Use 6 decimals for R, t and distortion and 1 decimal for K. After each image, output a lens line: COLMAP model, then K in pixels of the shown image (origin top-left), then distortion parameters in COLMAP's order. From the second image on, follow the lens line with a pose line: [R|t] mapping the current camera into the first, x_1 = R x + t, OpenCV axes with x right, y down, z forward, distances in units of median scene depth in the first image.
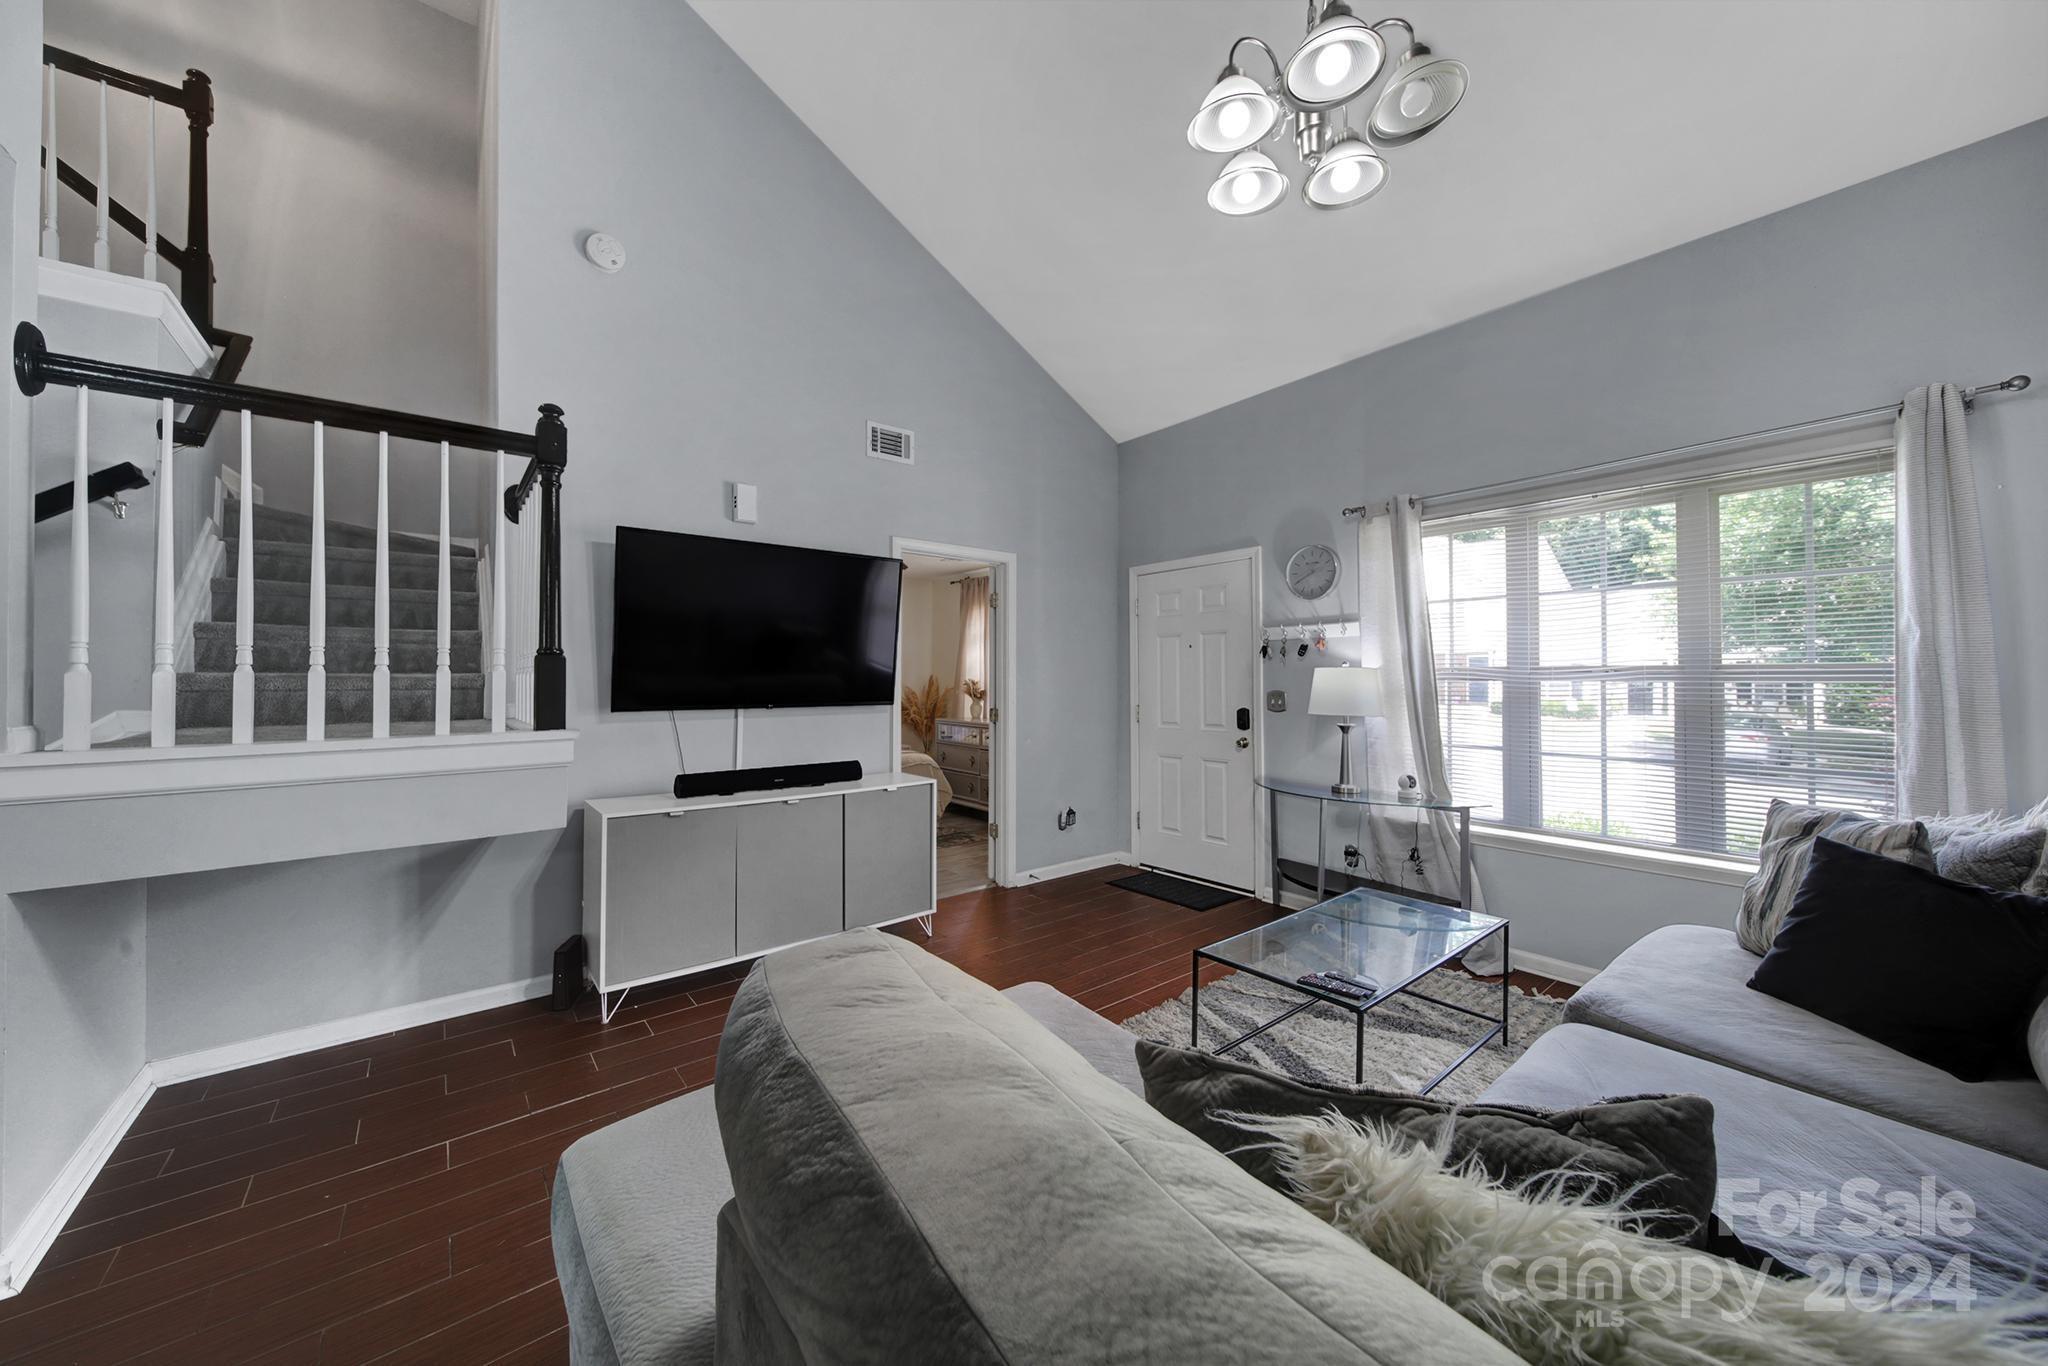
lens RADIAL K [[731.8, 0, 1024.0], [0, 731.8, 683.0], [0, 0, 1]] dist [0.002656, -0.000288]
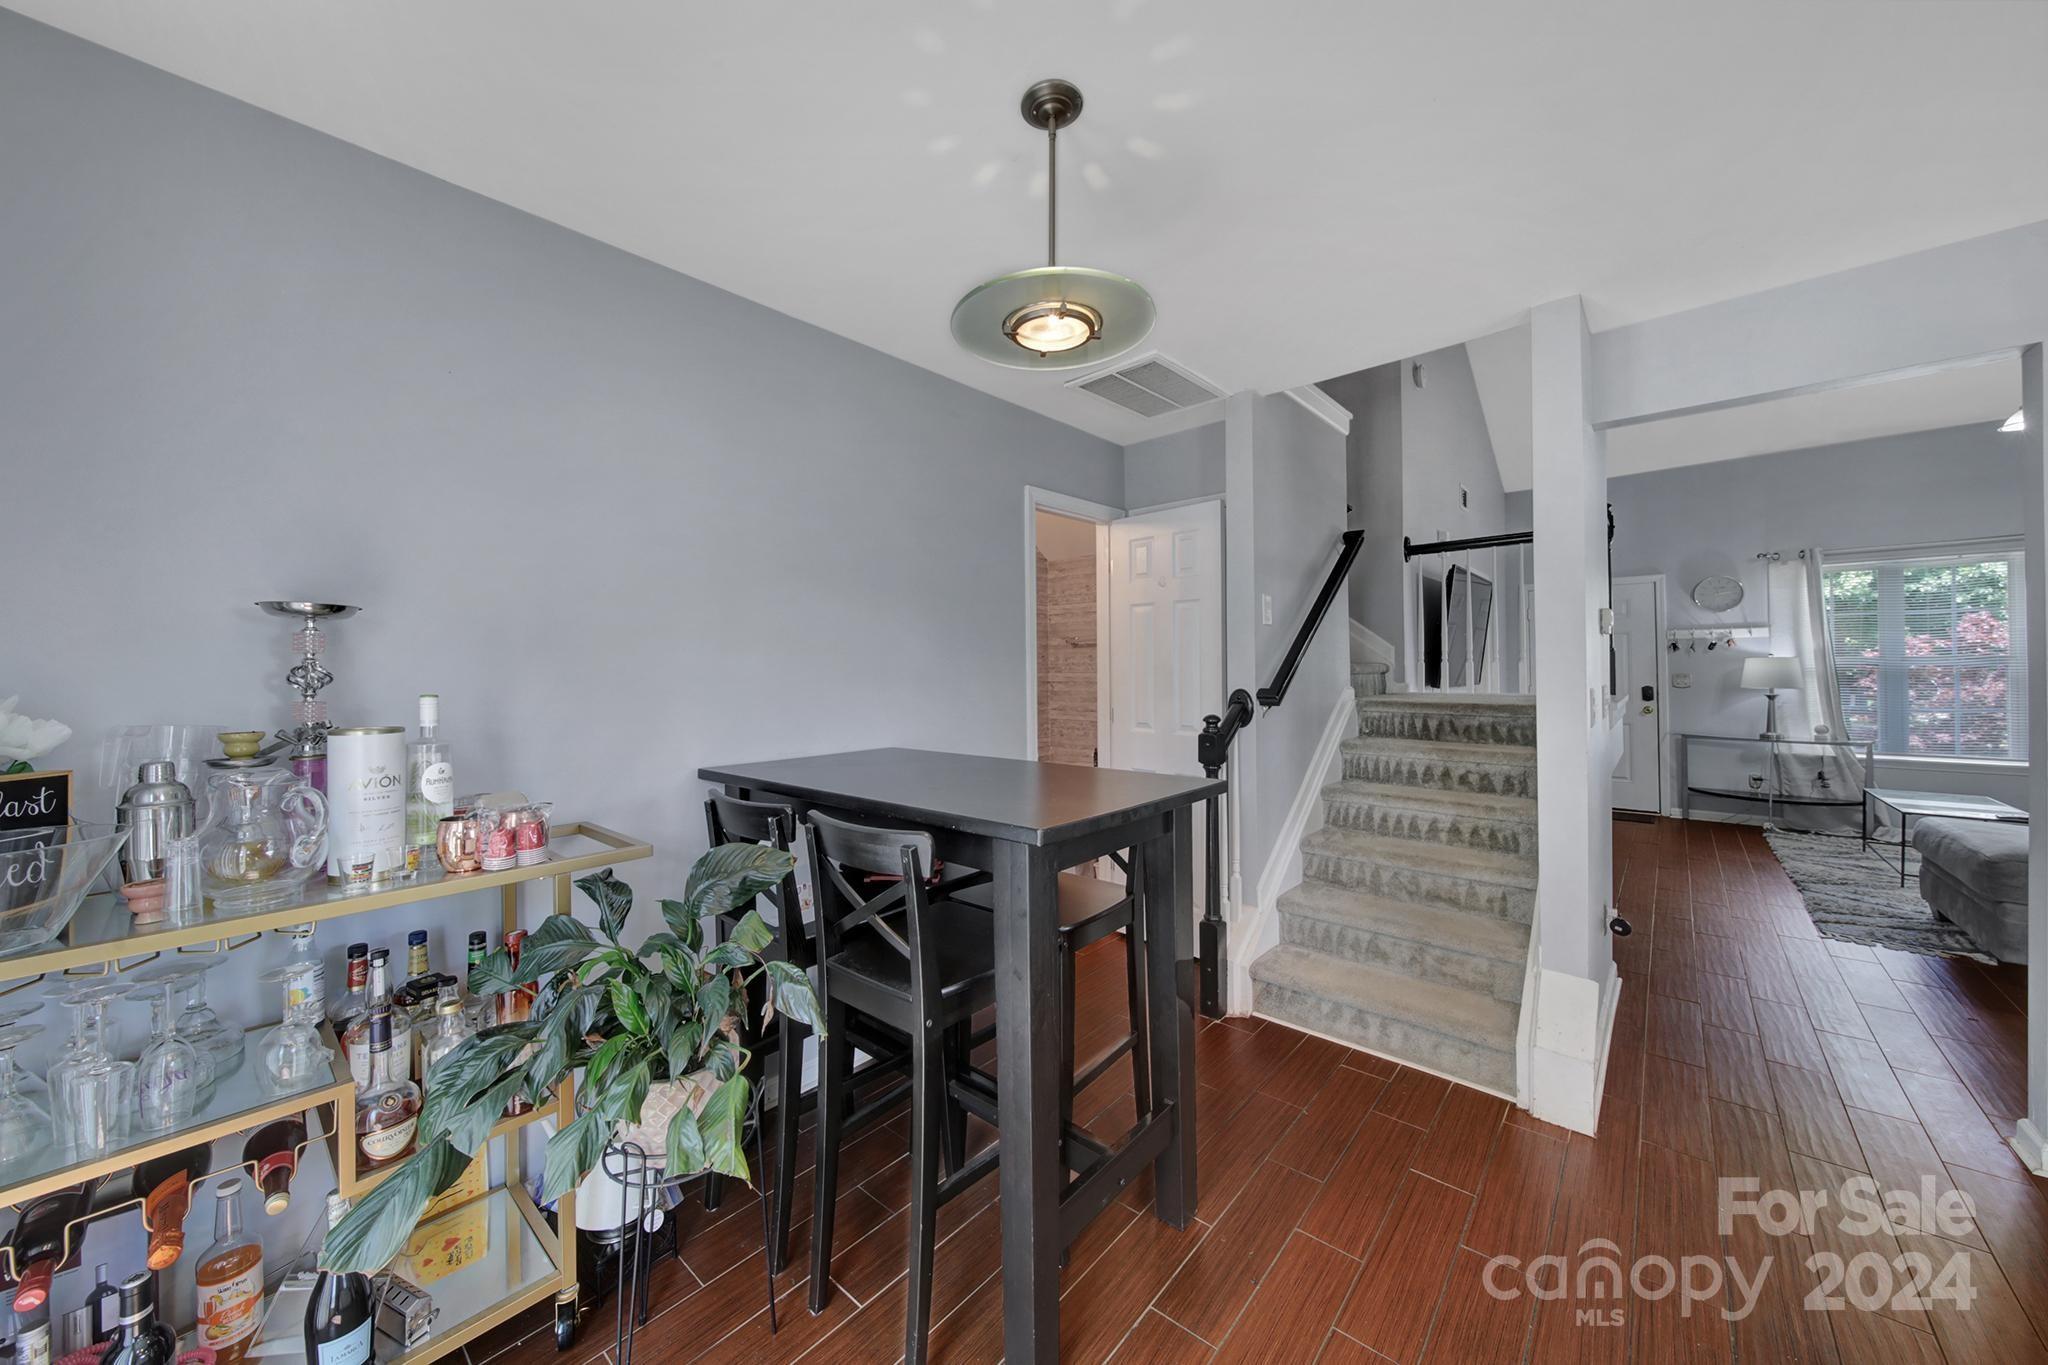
lens RADIAL K [[719.2, 0, 1024.6], [0, 719.2, 672.4], [0, 0, 1]] dist [-0.000098, -0.001326]
pose [[0.985994, -0.009456, 0.166512, -1.224948], [0.010094, 0.999945, -0.002986, -0.000905], [-0.166475, 0.004625, 0.986035, -0.205410]]
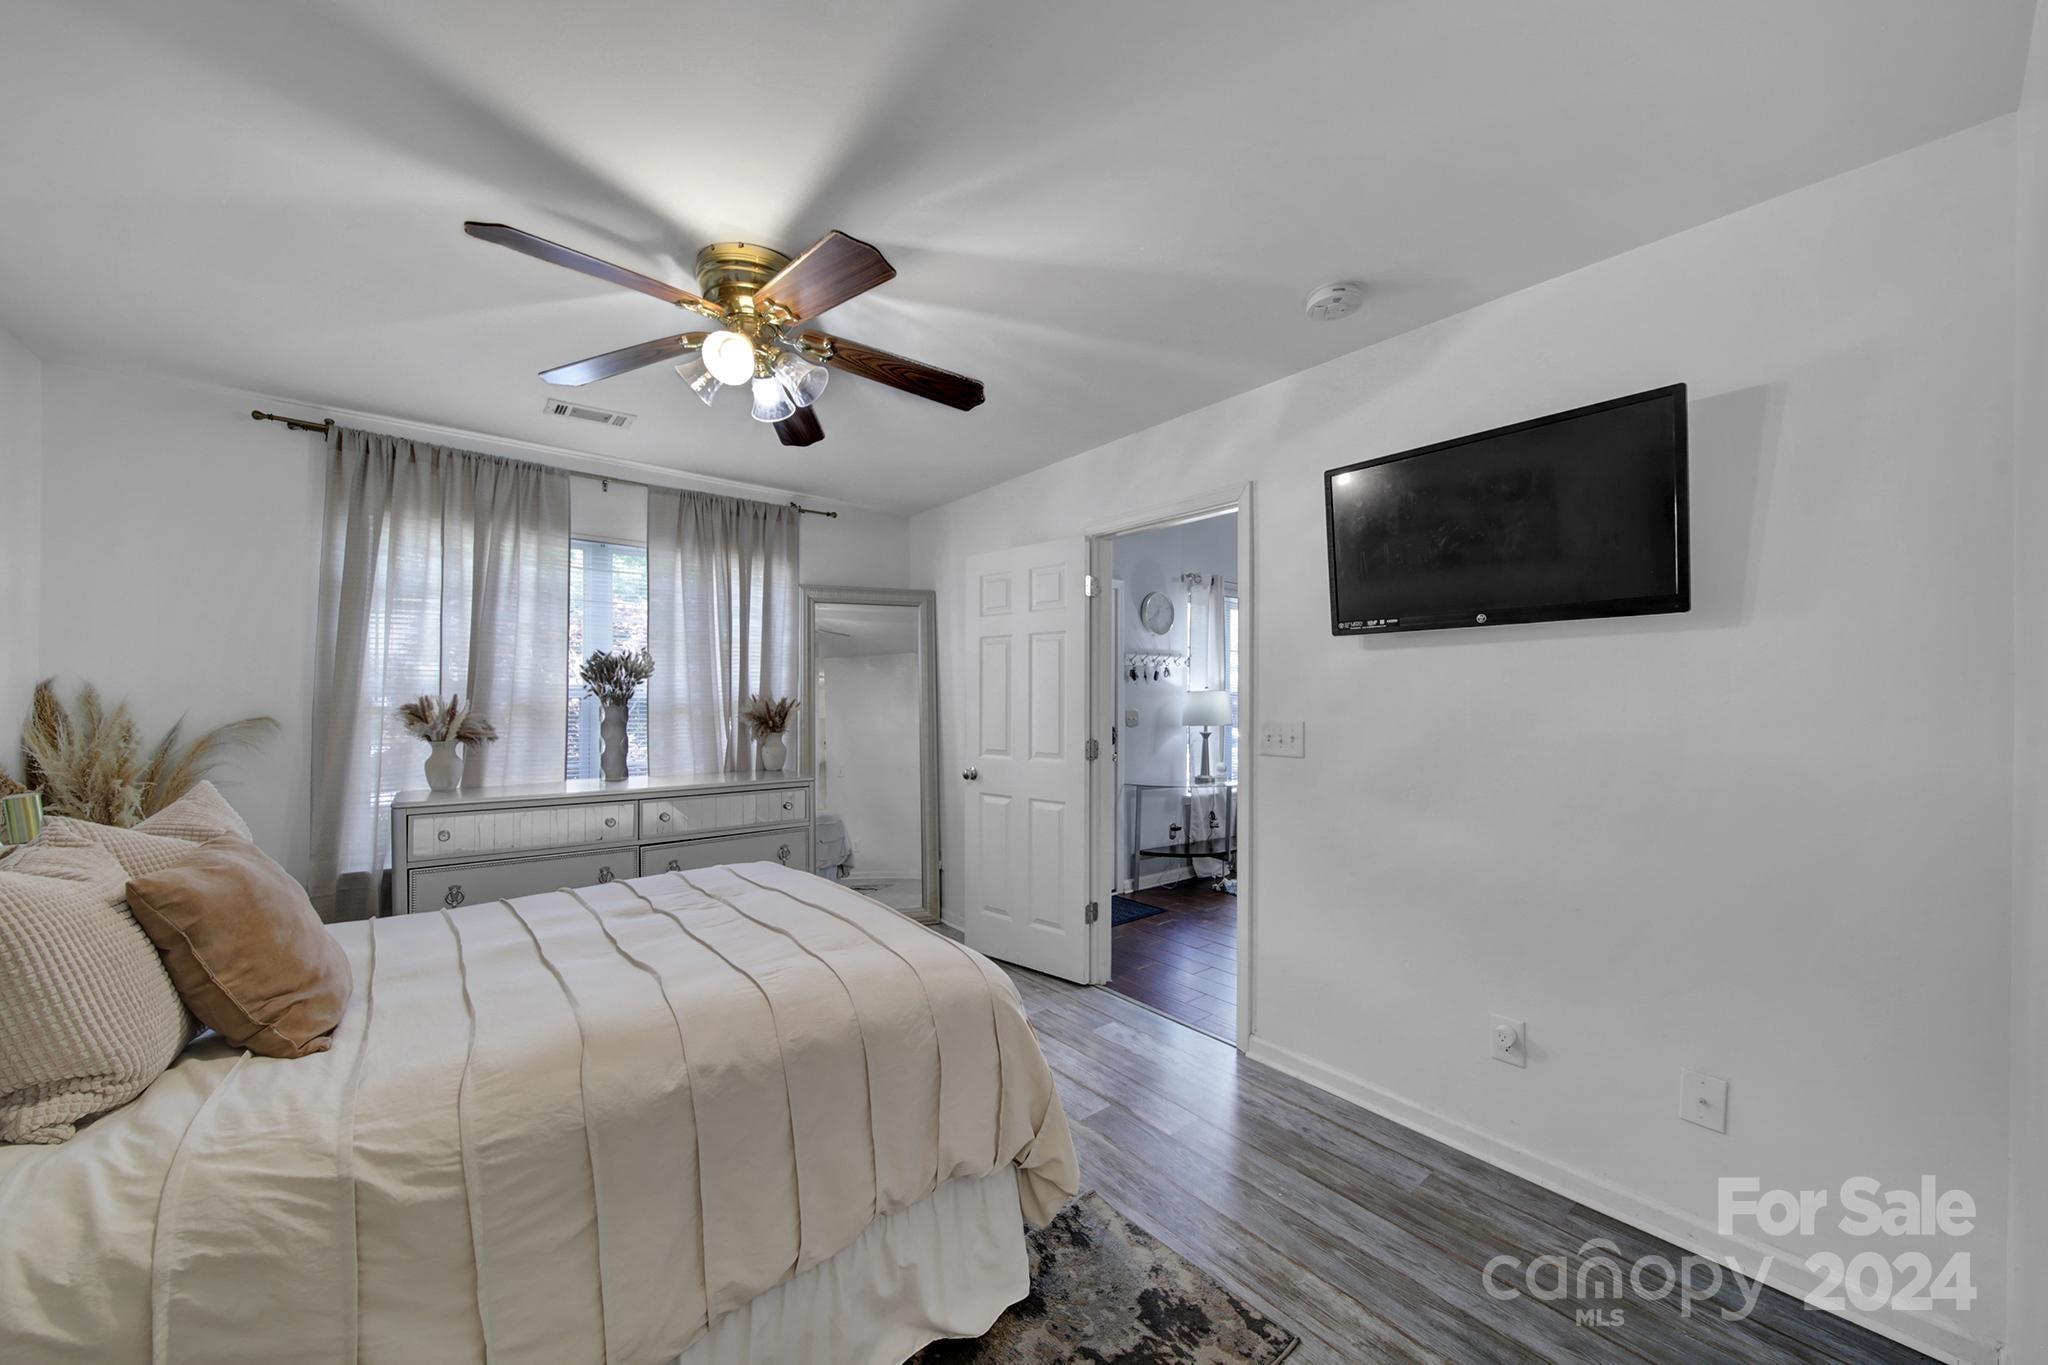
lens RADIAL K [[727.4, 0, 1025.5], [0, 727.4, 691.4], [0, 0, 1]] dist [0.000347, -0.000580]
pose [[-0.002473, 0.015692, 0.999874, -0.843862], [0.002932, 0.999873, -0.015685, 0.000363], [-0.999993, 0.002893, -0.002519, 1.206620]]
